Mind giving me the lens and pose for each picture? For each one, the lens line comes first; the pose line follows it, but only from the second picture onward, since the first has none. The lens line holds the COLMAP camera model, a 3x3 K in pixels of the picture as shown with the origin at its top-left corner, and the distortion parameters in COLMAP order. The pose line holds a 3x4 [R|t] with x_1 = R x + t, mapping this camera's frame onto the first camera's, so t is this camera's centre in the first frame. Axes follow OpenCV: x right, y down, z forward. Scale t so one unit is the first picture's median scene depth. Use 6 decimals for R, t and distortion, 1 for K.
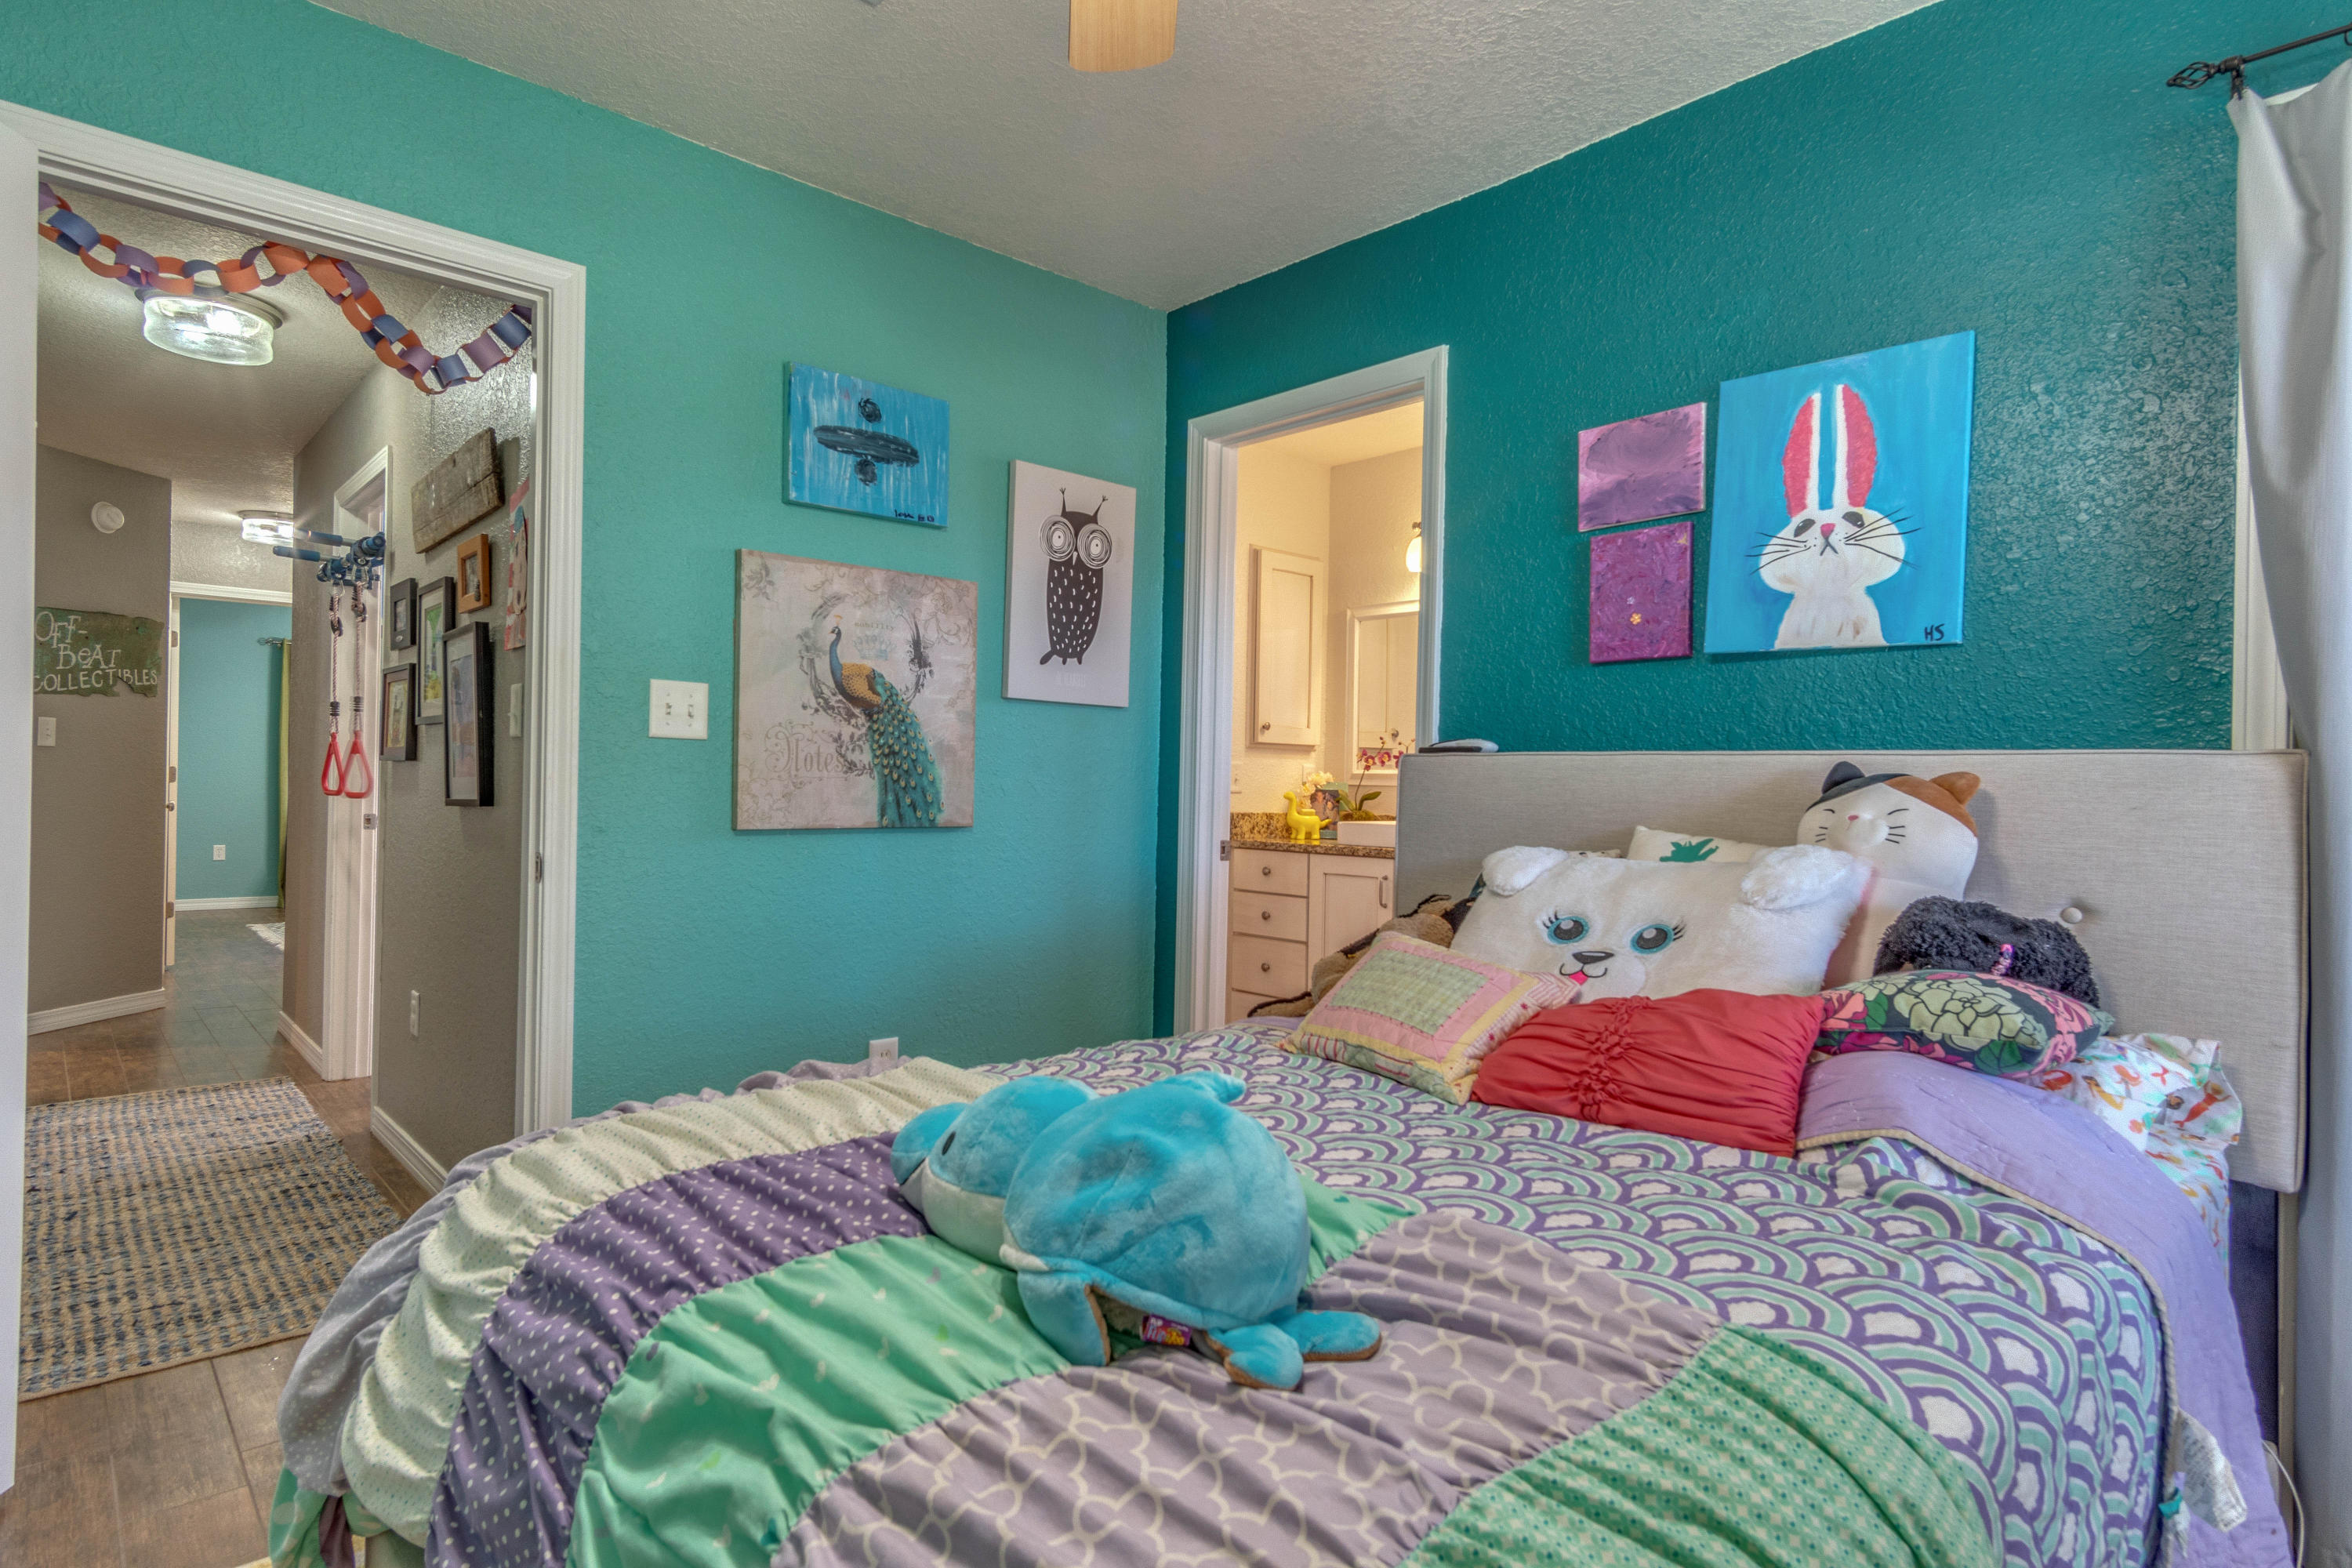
lens RADIAL K [[1250.4, 0, 1176.4], [0, 1250.4, 781.6], [0, 0, 1]] dist [0.004250, 0.003862]
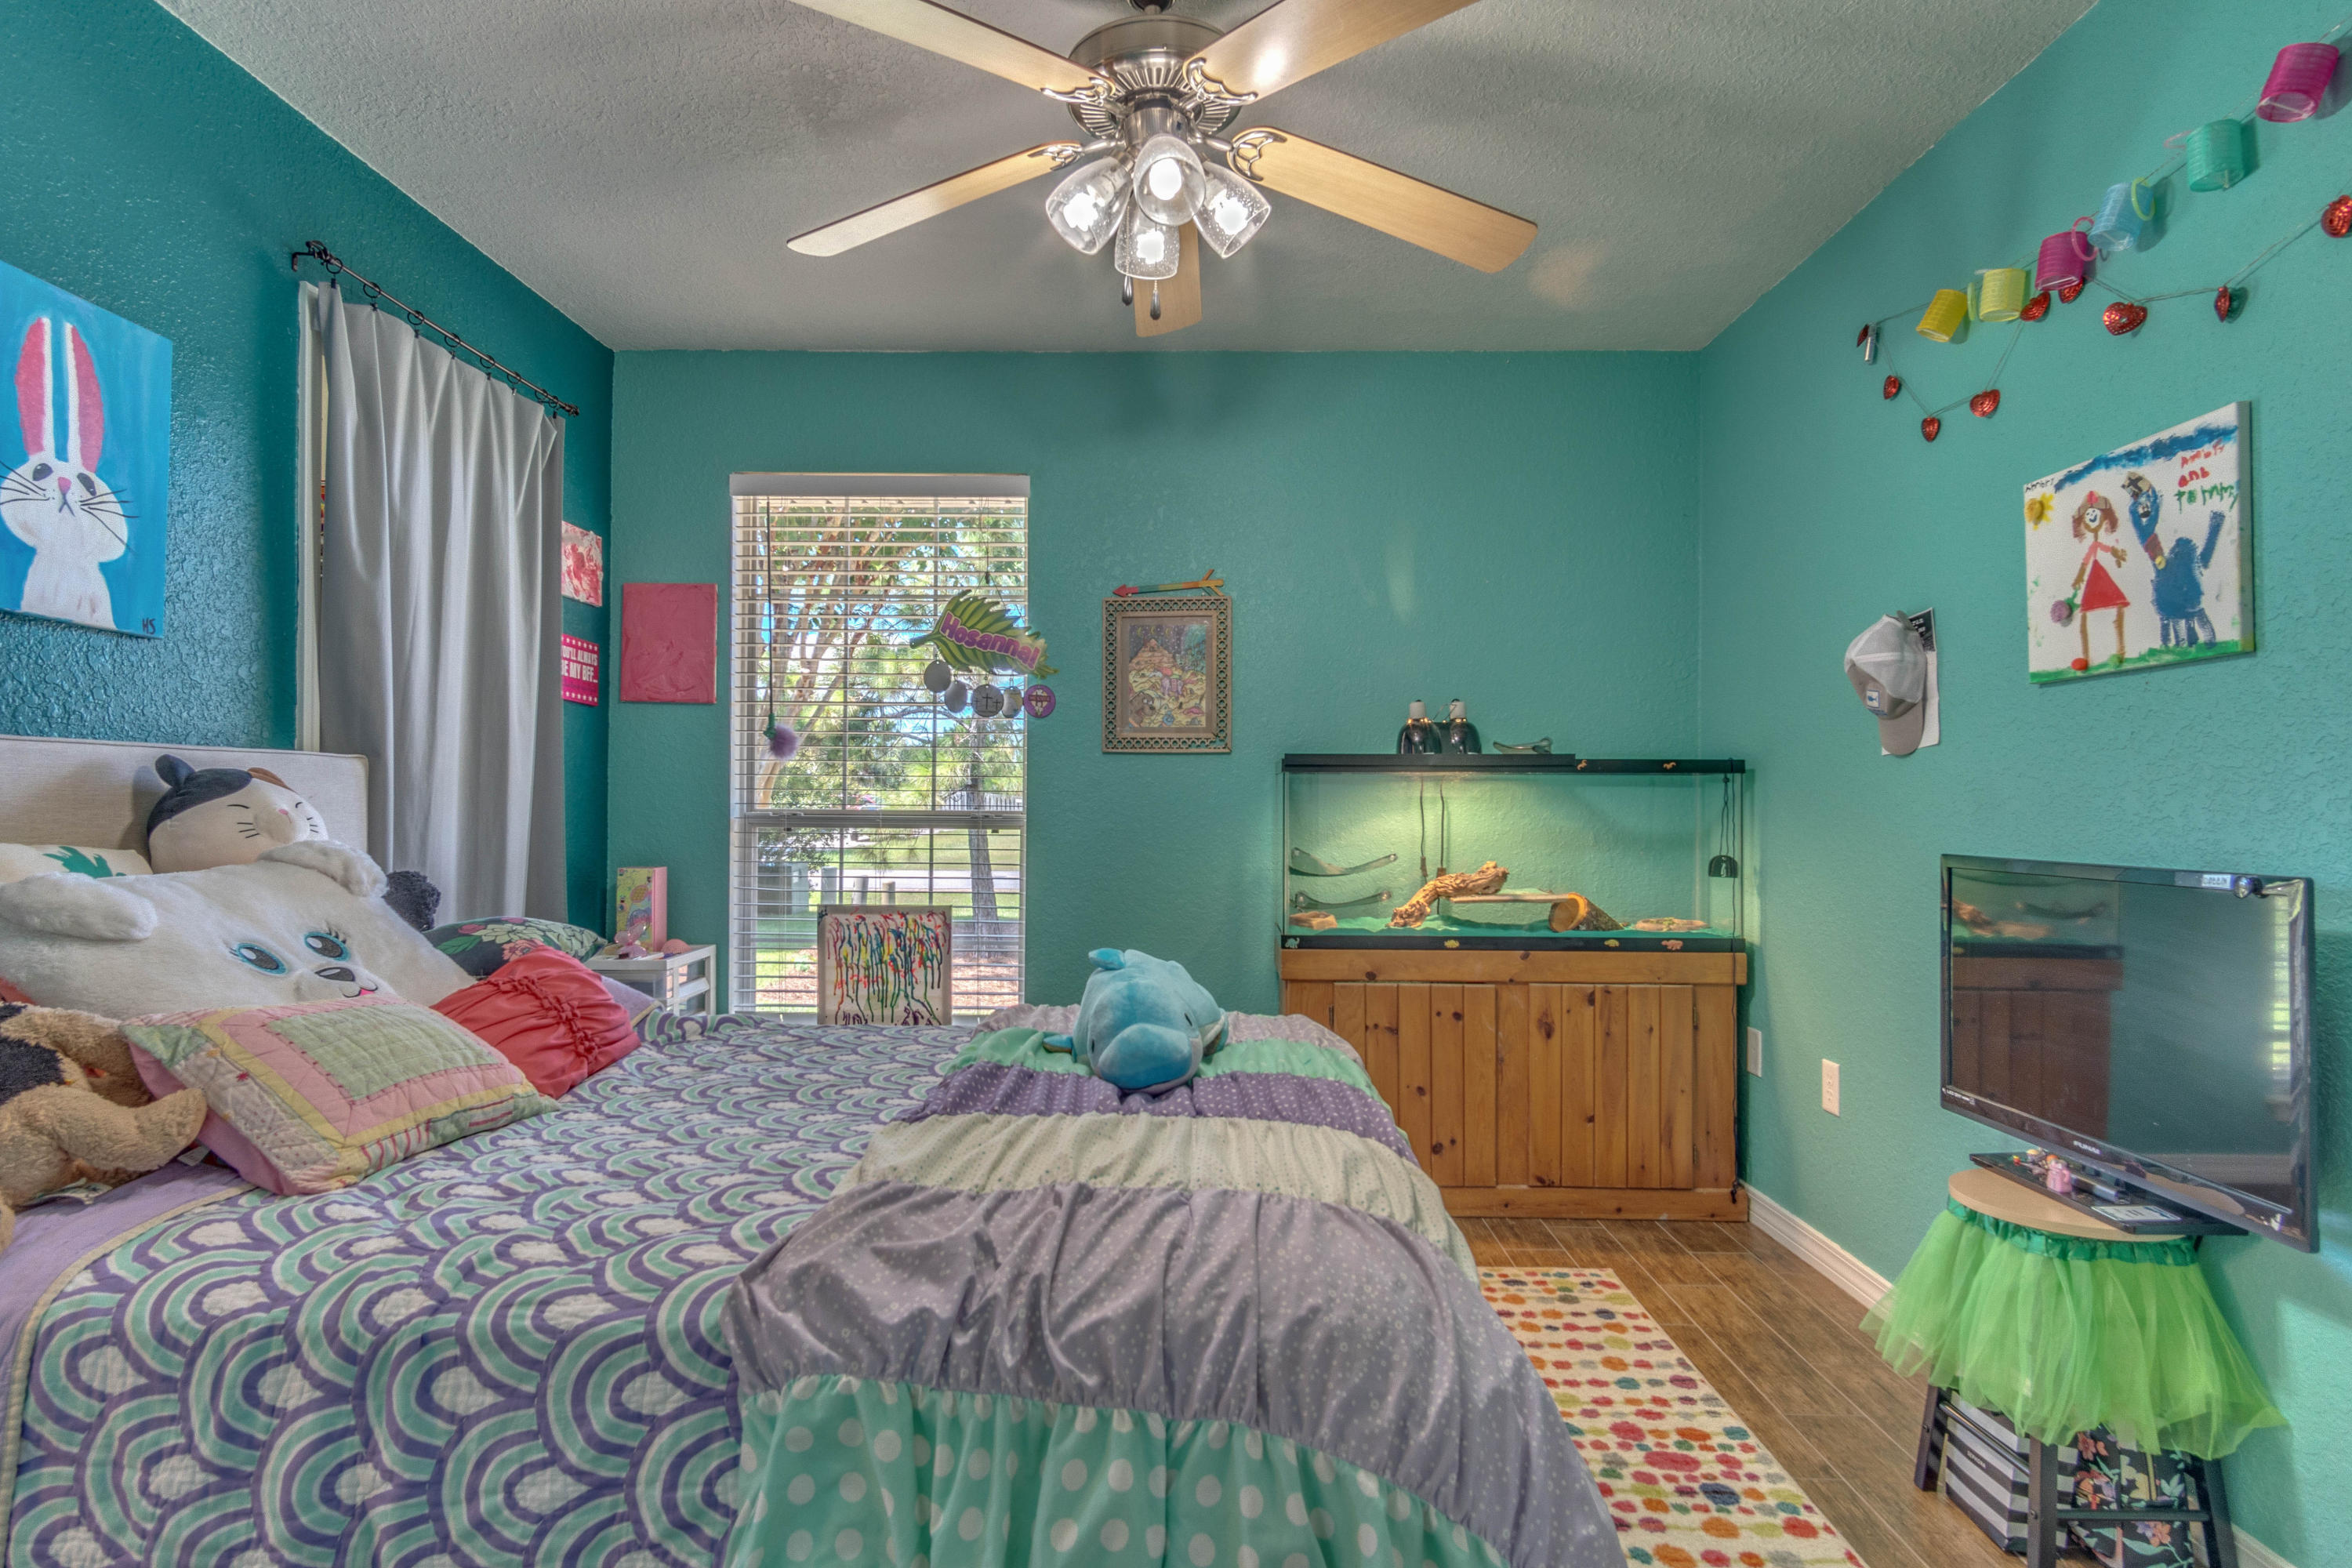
lens RADIAL K [[1250.4, 0, 1175.4], [0, 1250.4, 789.1], [0, 0, 1]] dist [0.004250, 0.003862]
pose [[-0.725192, -0.015800, 0.688366, -0.645601], [-0.016309, 0.999850, 0.005768, -0.007656], [-0.688354, -0.007044, -0.725341, 1.103548]]
